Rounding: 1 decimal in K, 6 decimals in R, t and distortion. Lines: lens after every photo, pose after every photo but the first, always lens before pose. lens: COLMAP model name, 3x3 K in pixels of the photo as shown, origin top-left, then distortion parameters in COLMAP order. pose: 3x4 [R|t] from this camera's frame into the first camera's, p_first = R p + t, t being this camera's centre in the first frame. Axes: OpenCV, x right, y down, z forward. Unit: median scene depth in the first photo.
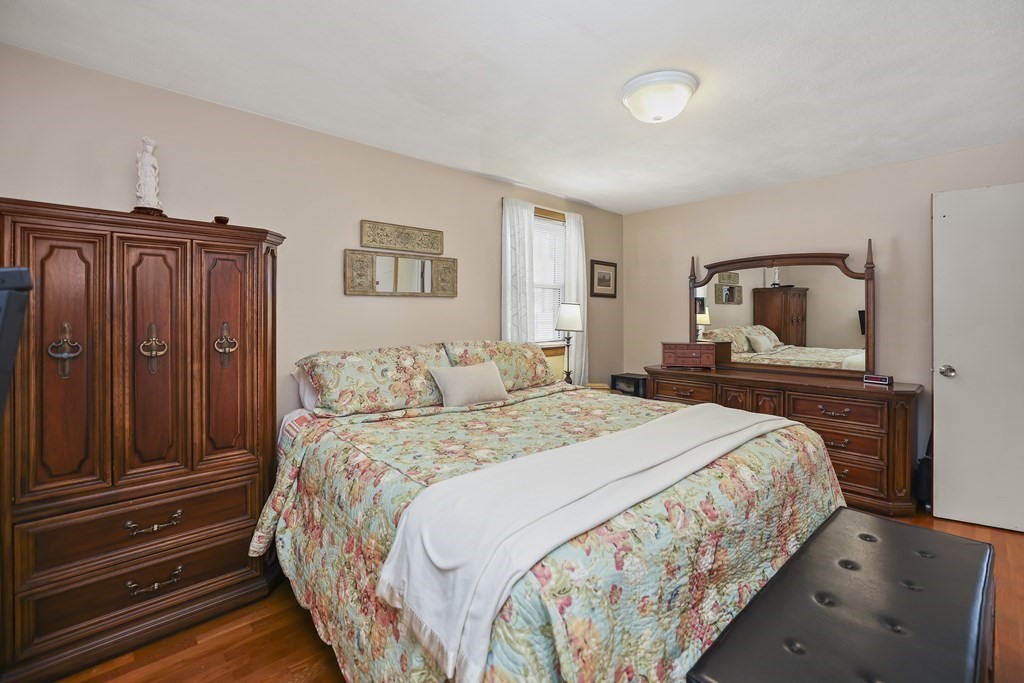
lens RADIAL K [[454.0, 0, 512.2], [0, 454.0, 311.5], [0, 0, 1]] dist [-0.001581, -0.000072]
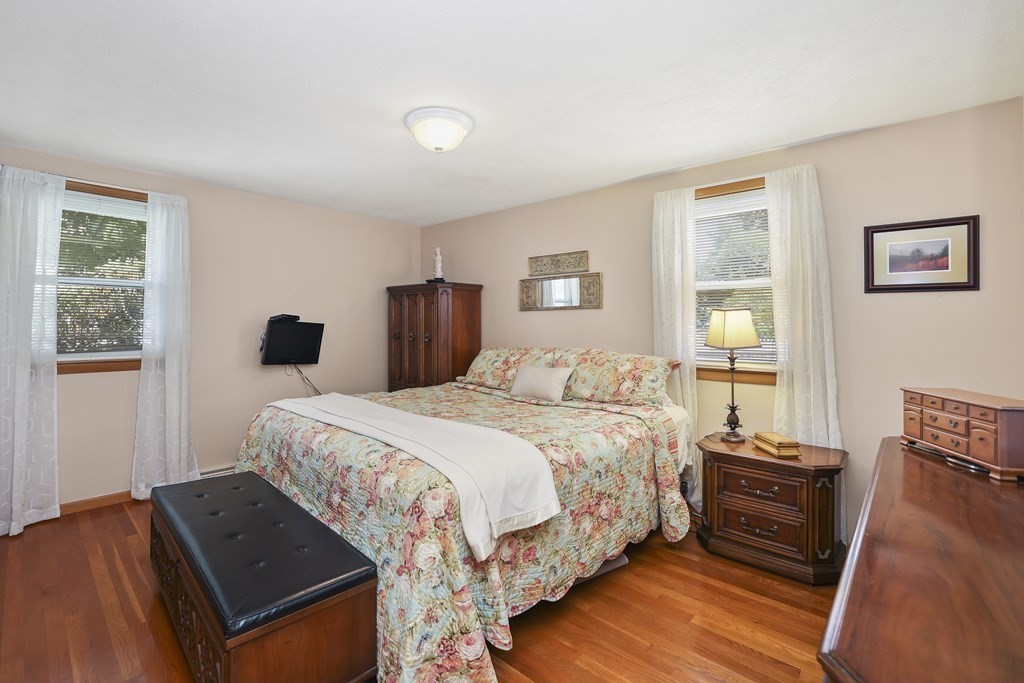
lens RADIAL K [[453.4, 0, 509.2], [0, 453.4, 326.1], [0, 0, 1]] dist [-0.058265, 0.029059]
pose [[0.078528, 0.006858, -0.996888, 0.948611], [0.004888, 0.999962, 0.007264, 0.001737], [0.996900, -0.005443, 0.078492, 0.720090]]
